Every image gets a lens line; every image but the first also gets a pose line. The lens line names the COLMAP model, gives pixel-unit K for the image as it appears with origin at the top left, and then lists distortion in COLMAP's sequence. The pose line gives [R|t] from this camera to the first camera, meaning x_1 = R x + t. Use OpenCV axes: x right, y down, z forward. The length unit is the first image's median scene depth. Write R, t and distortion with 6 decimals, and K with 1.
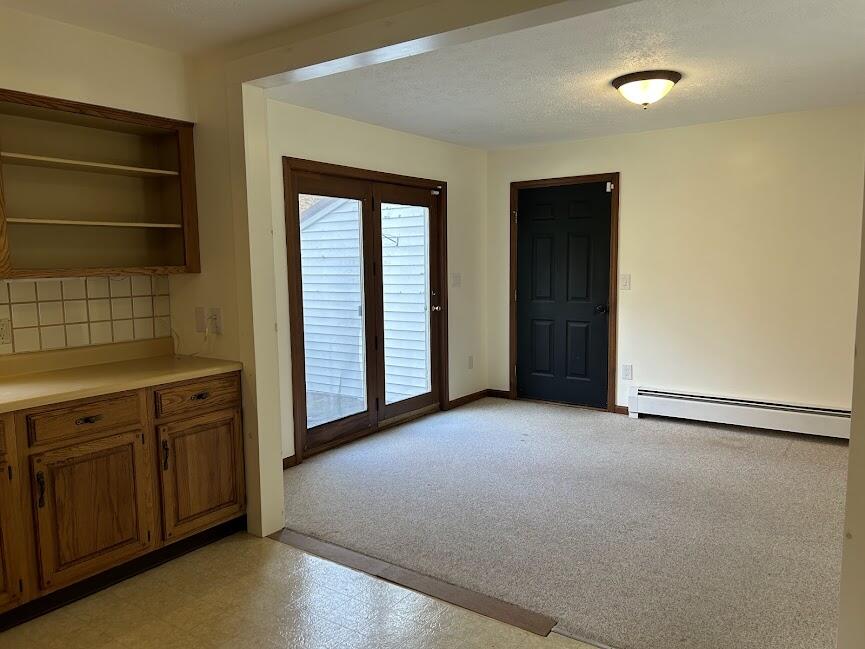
lens RADIAL K [[653.5, 0, 424.0], [0, 653.5, 325.2], [0, 0, 1]] dist [0.041913, -0.037887]
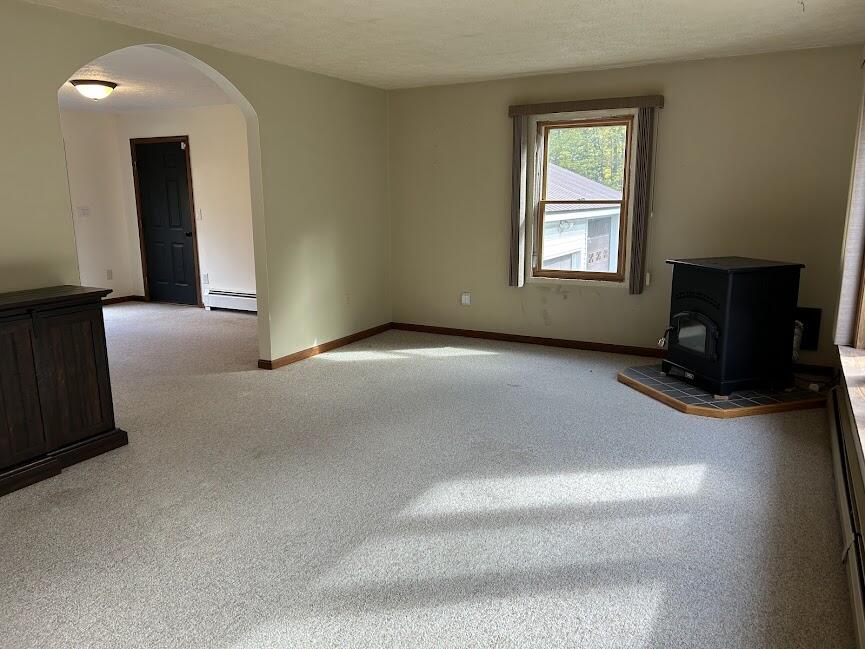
lens RADIAL K [[653.5, 0, 435.7], [0, 653.5, 325.1], [0, 0, 1]] dist [0.041913, -0.037887]
pose [[0.989079, -0.018868, 0.146173, 0.589060], [0.004408, 0.995116, 0.098618, 0.032741], [-0.147320, -0.096897, 0.984331, -0.484900]]
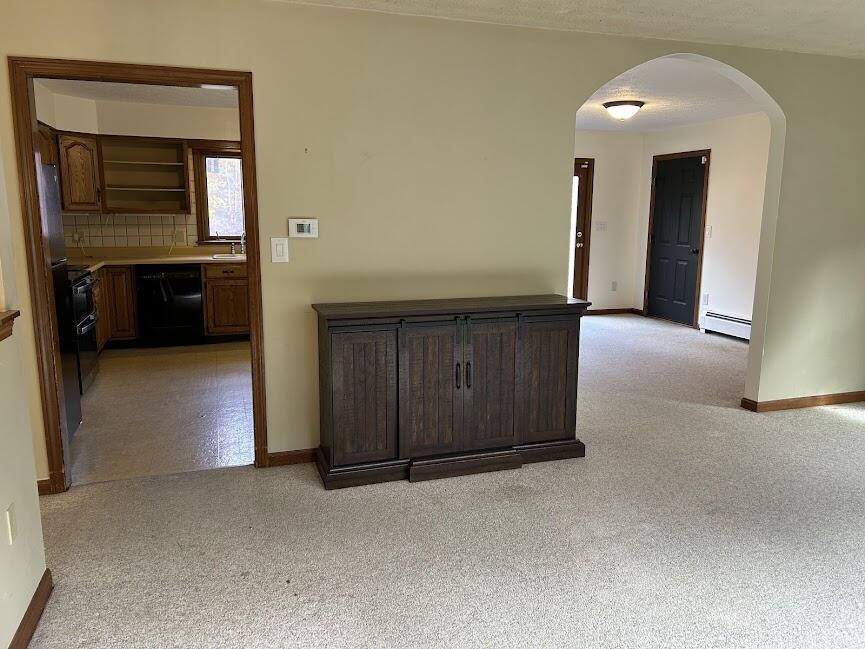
lens RADIAL K [[653.5, 0, 430.5], [0, 653.5, 322.0], [0, 0, 1]] dist [0.041913, -0.037887]
pose [[0.819588, 0.116037, -0.561080, 0.604954], [-0.074290, 0.992533, 0.096748, 0.028788], [0.568116, -0.037611, 0.822088, -0.427450]]
